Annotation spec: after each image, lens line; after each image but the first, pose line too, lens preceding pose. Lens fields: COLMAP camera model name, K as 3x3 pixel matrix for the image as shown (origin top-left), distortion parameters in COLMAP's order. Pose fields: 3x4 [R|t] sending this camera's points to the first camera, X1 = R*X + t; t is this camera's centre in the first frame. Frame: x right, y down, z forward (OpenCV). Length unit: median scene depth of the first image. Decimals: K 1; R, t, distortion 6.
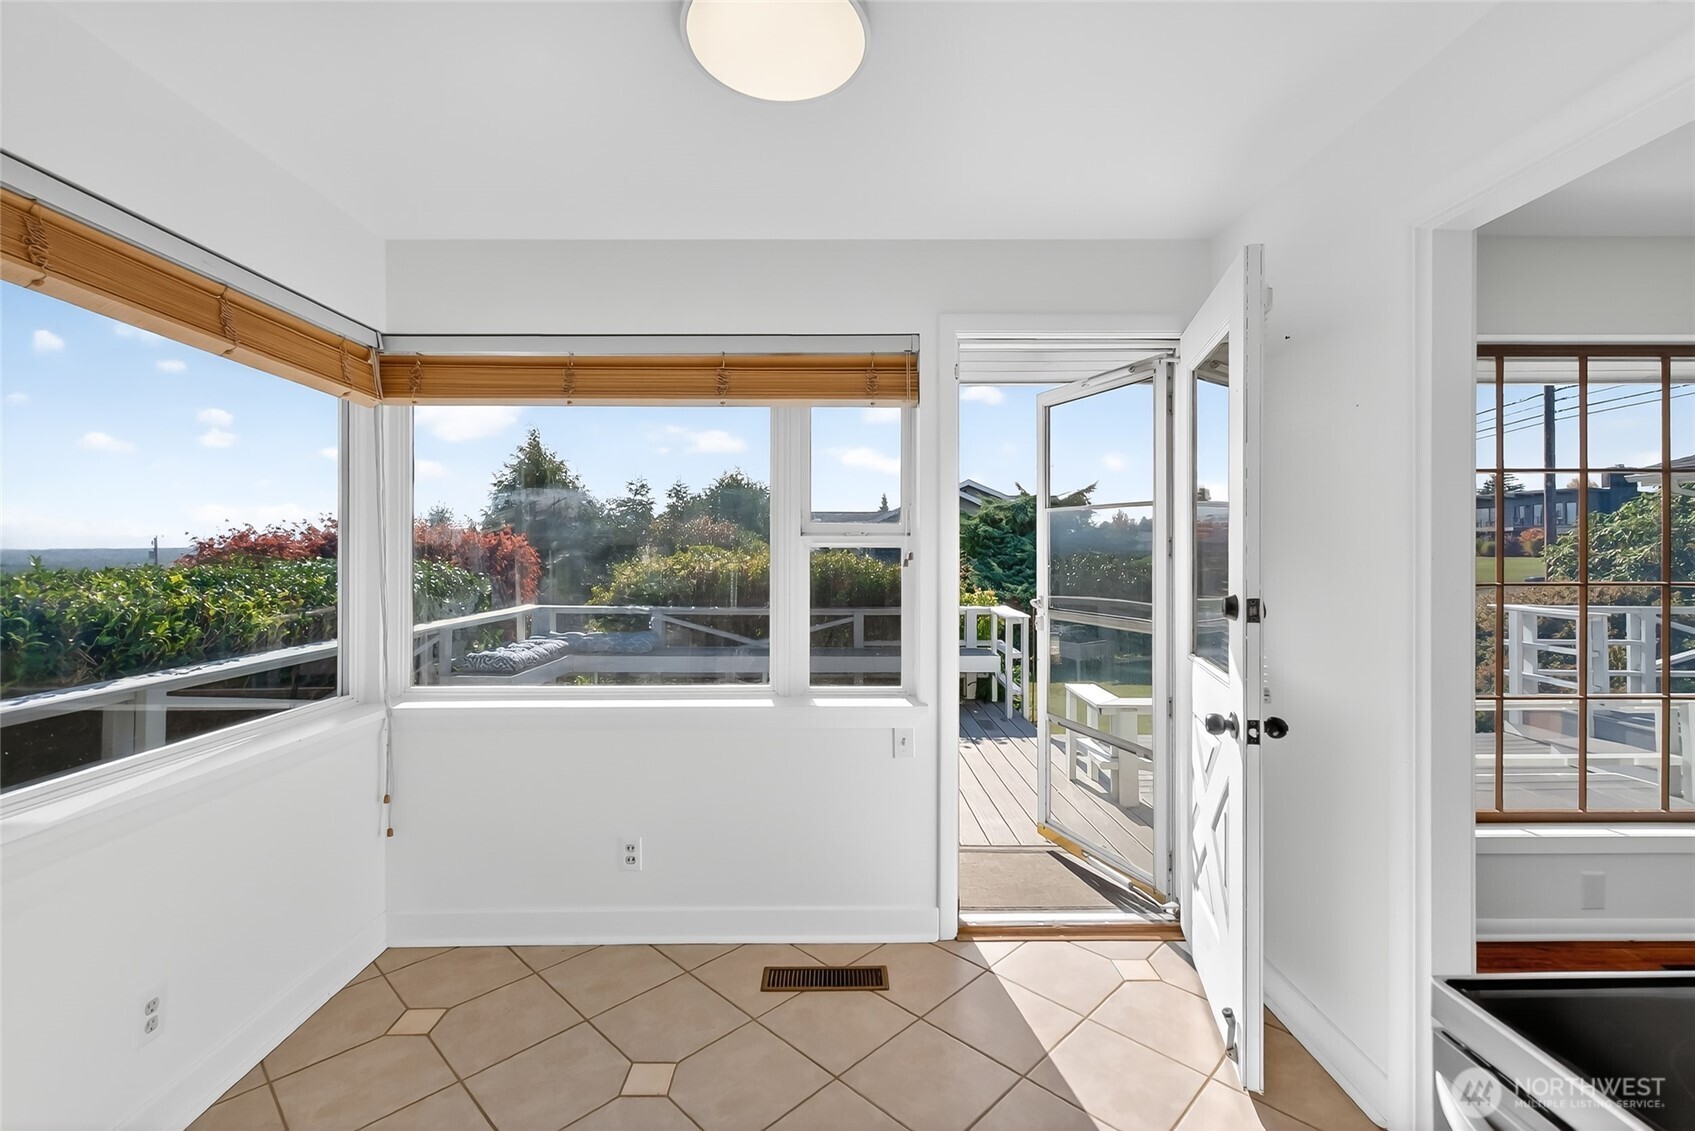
lens RADIAL K [[745.4, 0, 848.4], [0, 745.4, 555.5], [0, 0, 1]] dist [0.002083, -0.000010]
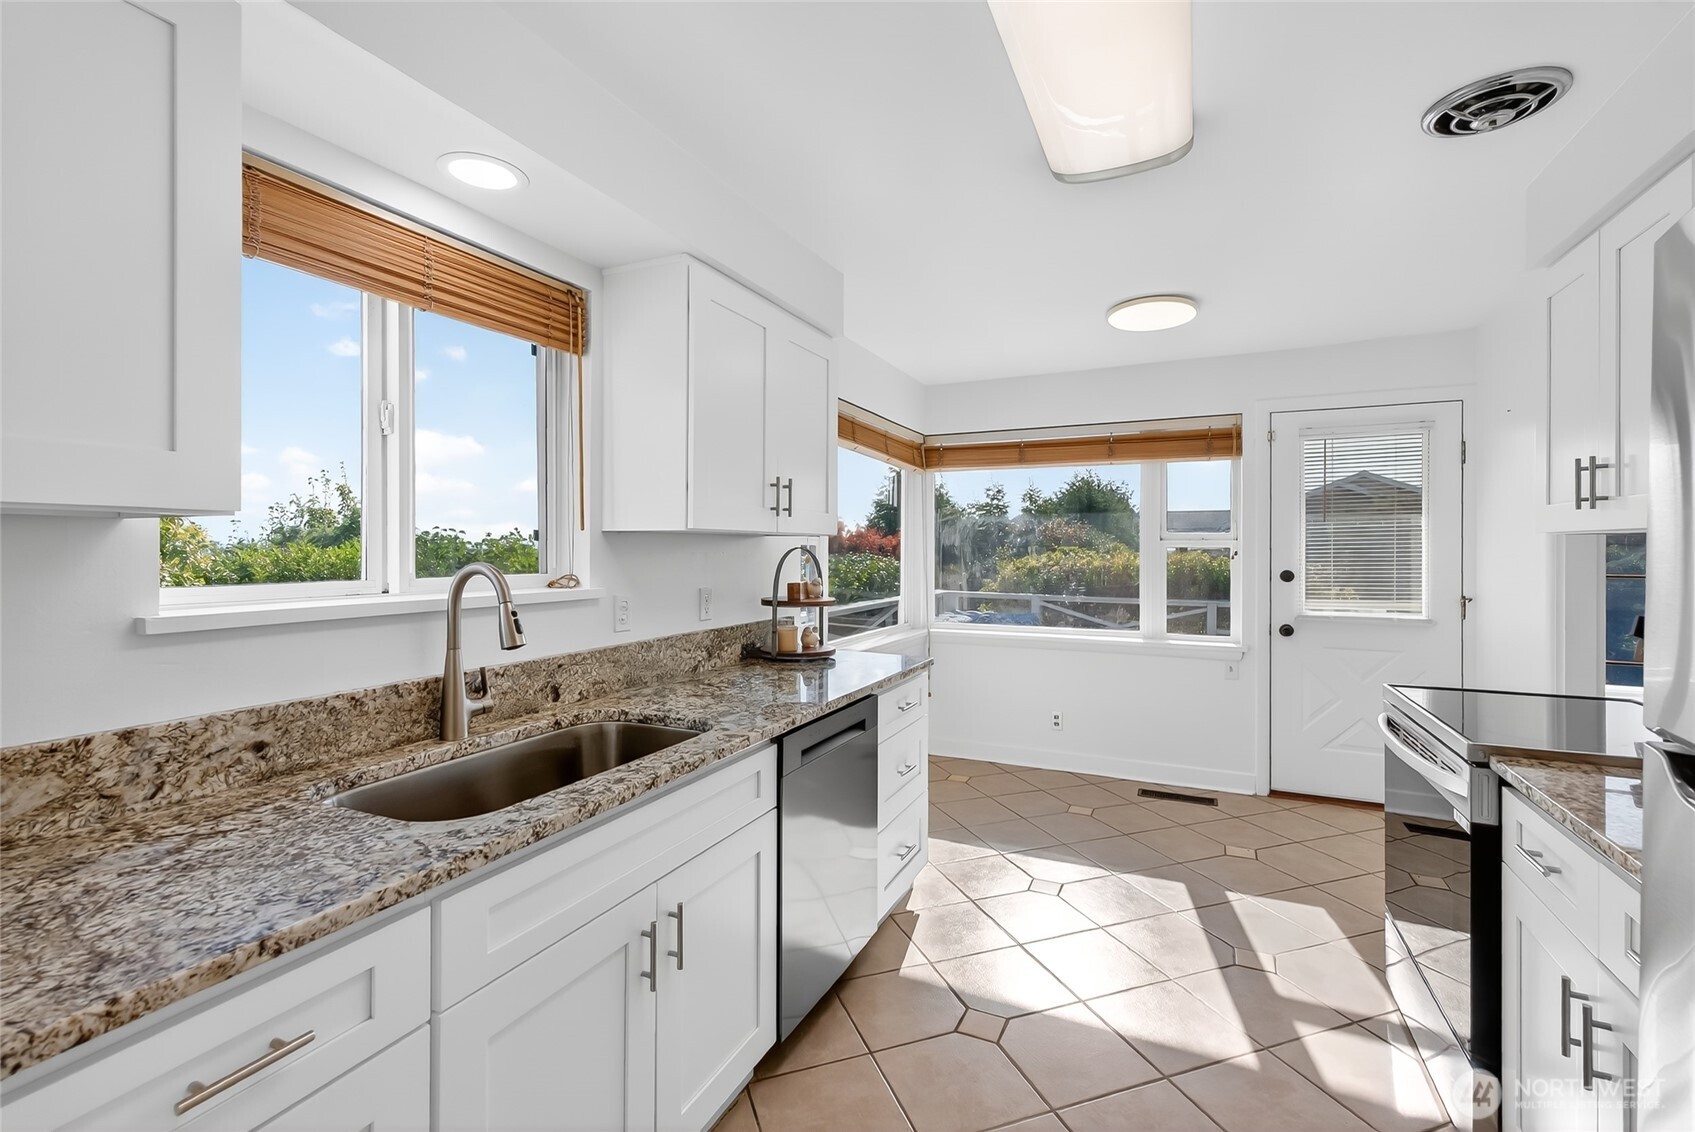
lens RADIAL K [[745.4, 0, 843.8], [0, 745.4, 549.9], [0, 0, 1]] dist [0.002083, -0.000010]
pose [[0.896542, 0.002530, -0.442951, 0.030721], [-0.006152, 0.999958, -0.006740, 0.008185], [0.442915, 0.008768, 0.896521, -0.666286]]
